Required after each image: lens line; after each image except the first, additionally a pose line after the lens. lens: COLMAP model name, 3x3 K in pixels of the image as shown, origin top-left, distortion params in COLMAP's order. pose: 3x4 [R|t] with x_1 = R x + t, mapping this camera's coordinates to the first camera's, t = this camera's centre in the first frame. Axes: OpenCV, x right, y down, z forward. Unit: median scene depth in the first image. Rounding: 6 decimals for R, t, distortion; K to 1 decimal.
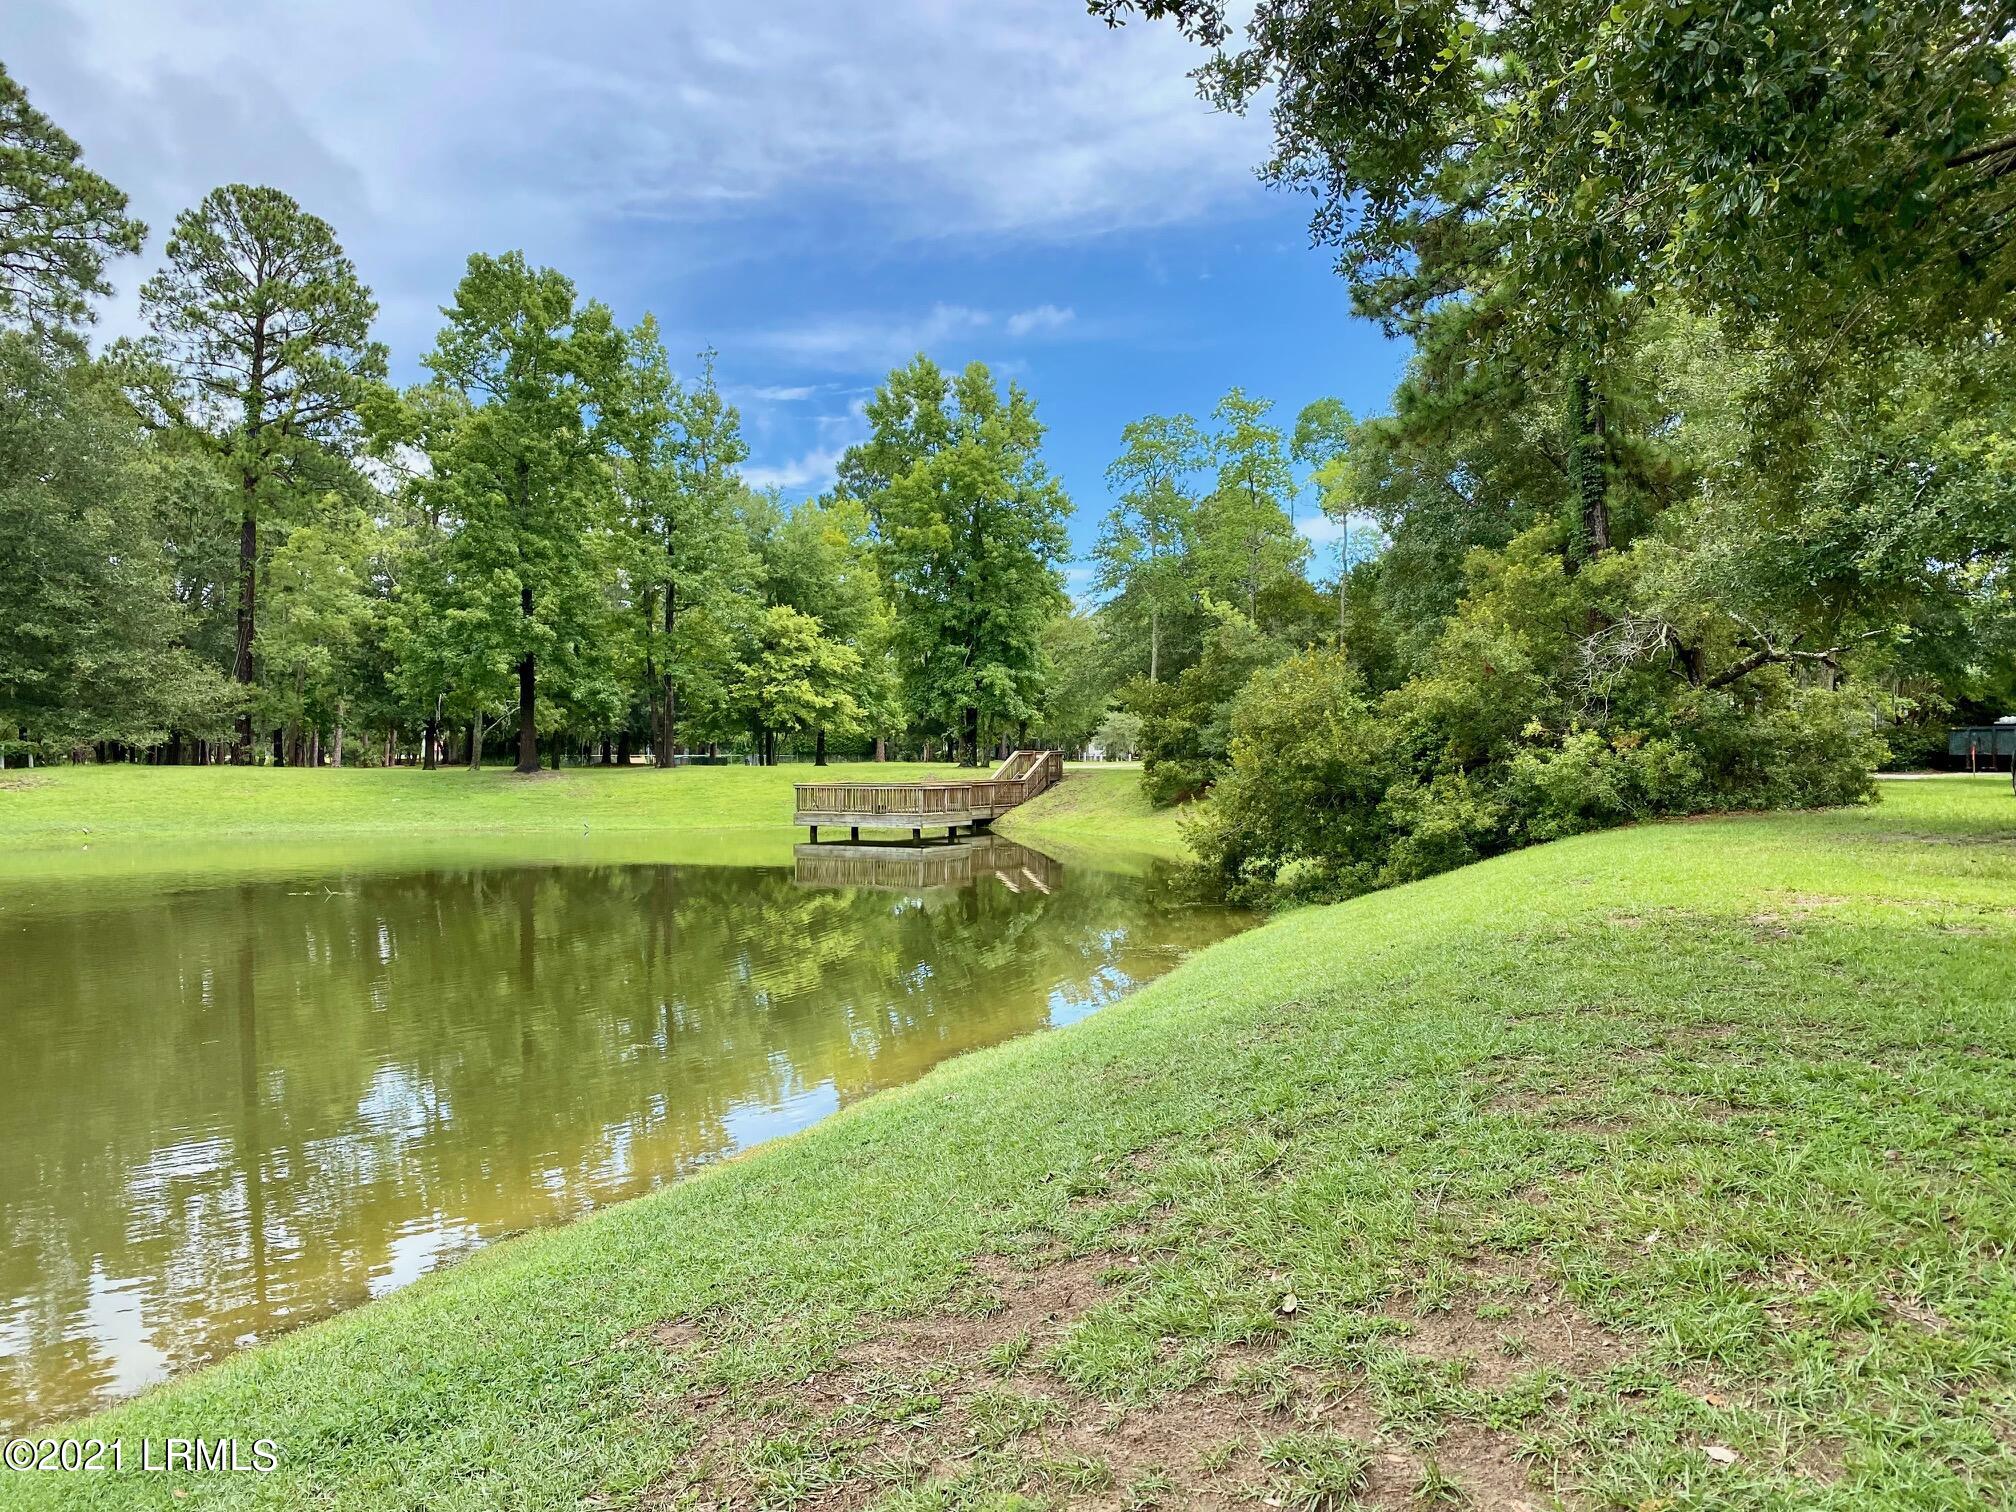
lens RADIAL K [[1534.5, 0, 1007.6], [0, 1534.5, 754.0], [0, 0, 1]] dist [0.043310, -0.032472]
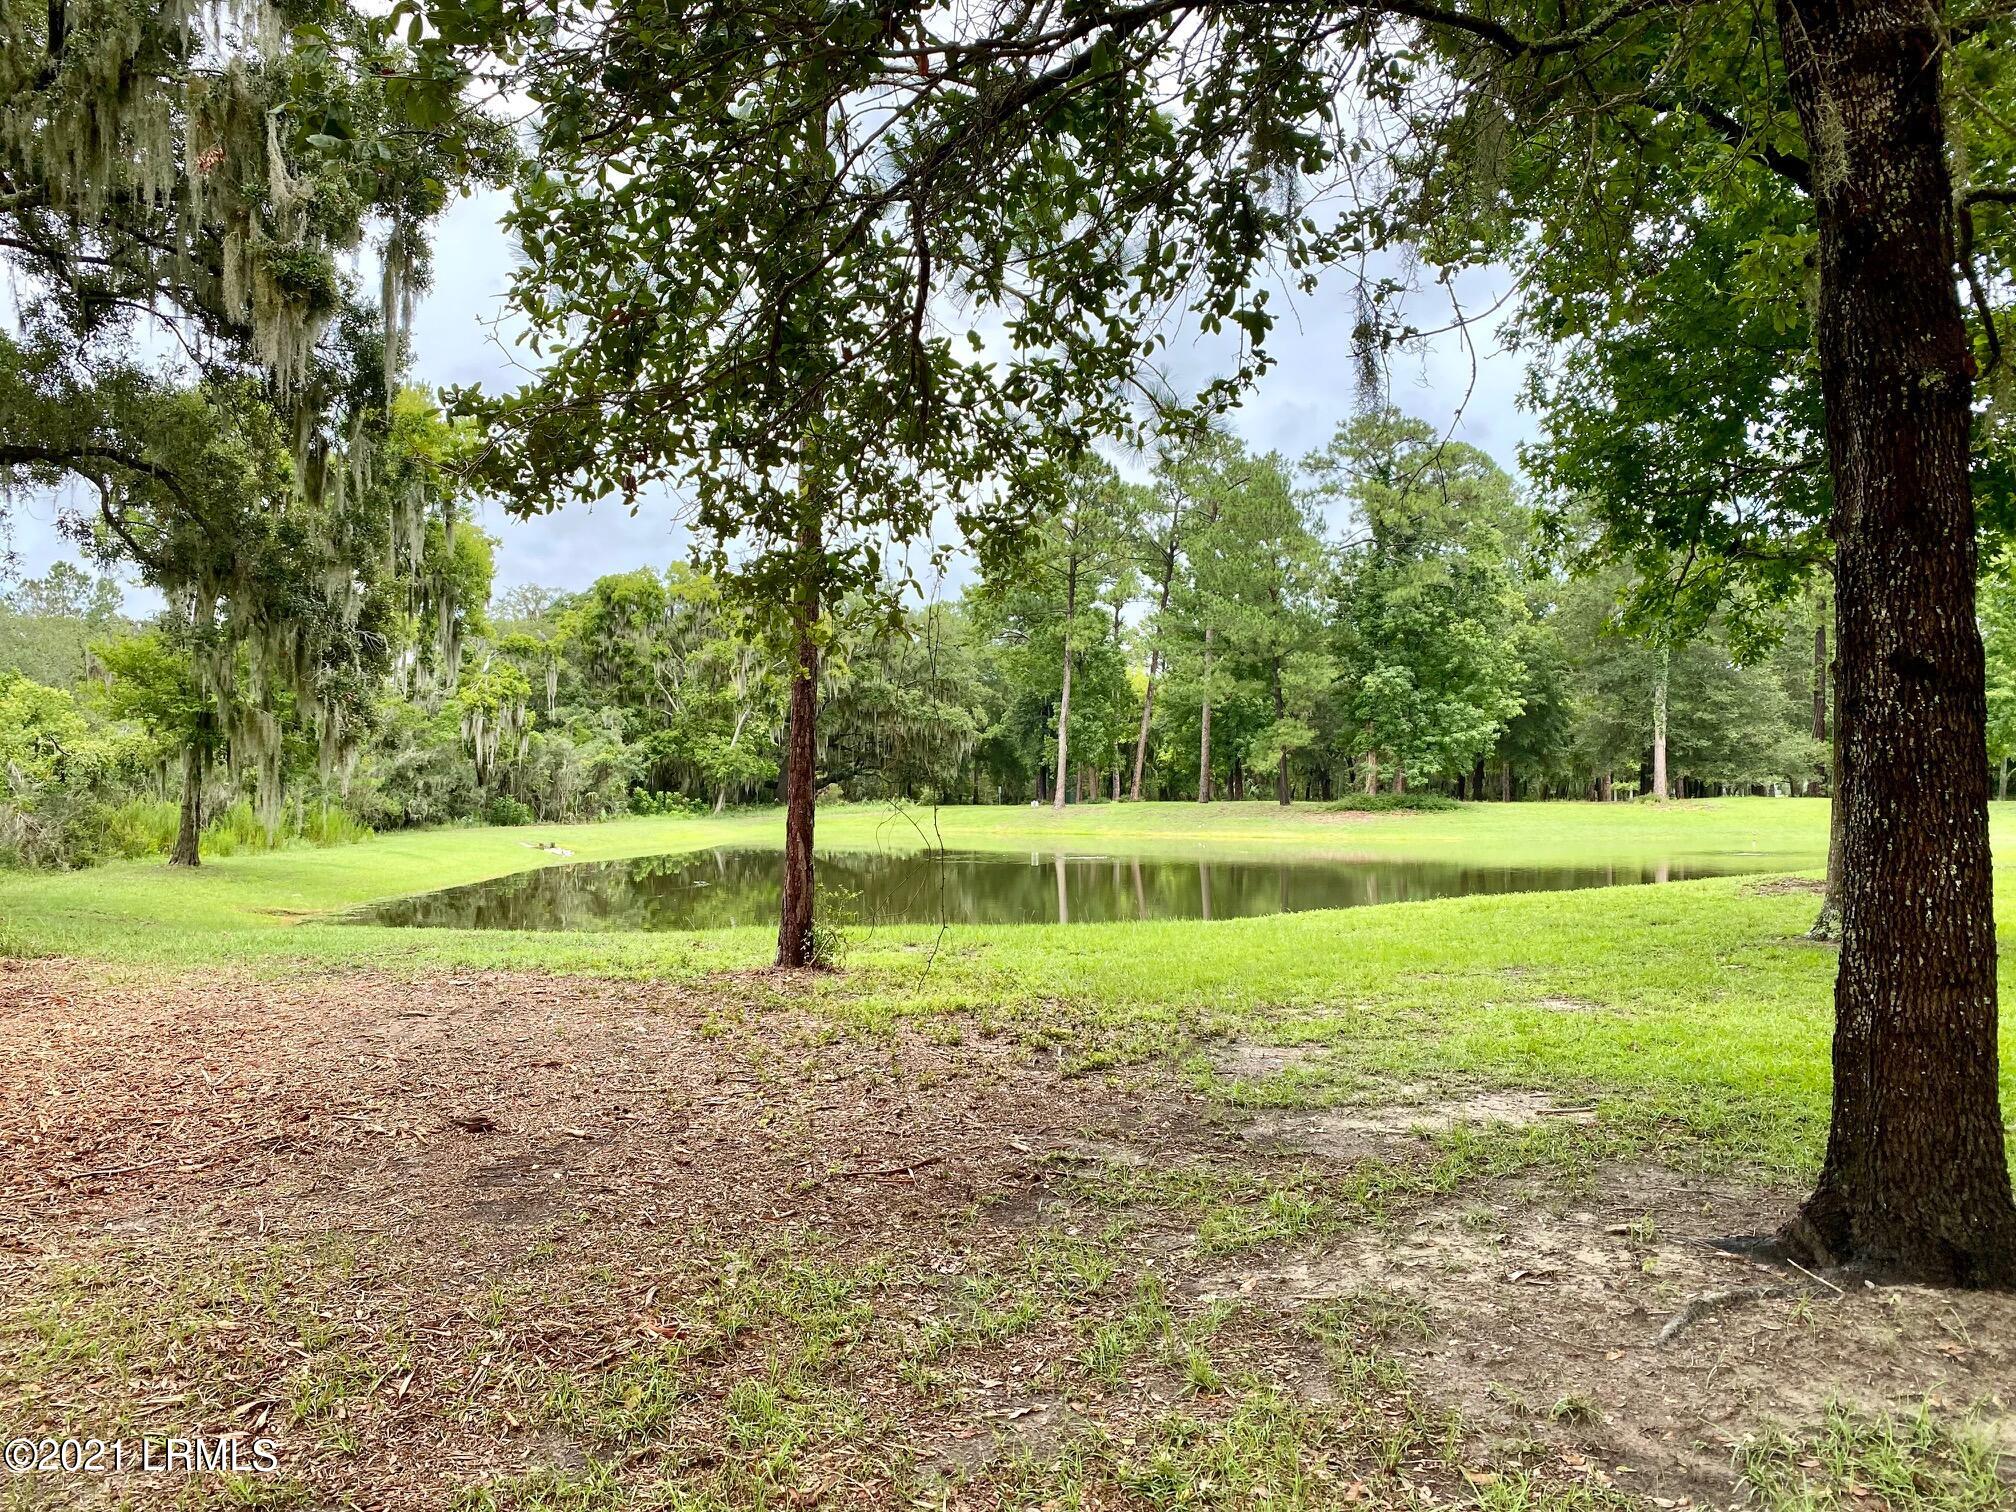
lens RADIAL K [[1534.5, 0, 1007.6], [0, 1534.5, 759.4], [0, 0, 1]] dist [0.043310, -0.032472]
pose [[0.633732, -0.013750, -0.773430, 0.184337], [0.000062, 0.999843, -0.017725, -0.003268], [0.773552, 0.011185, 0.633634, -0.626675]]
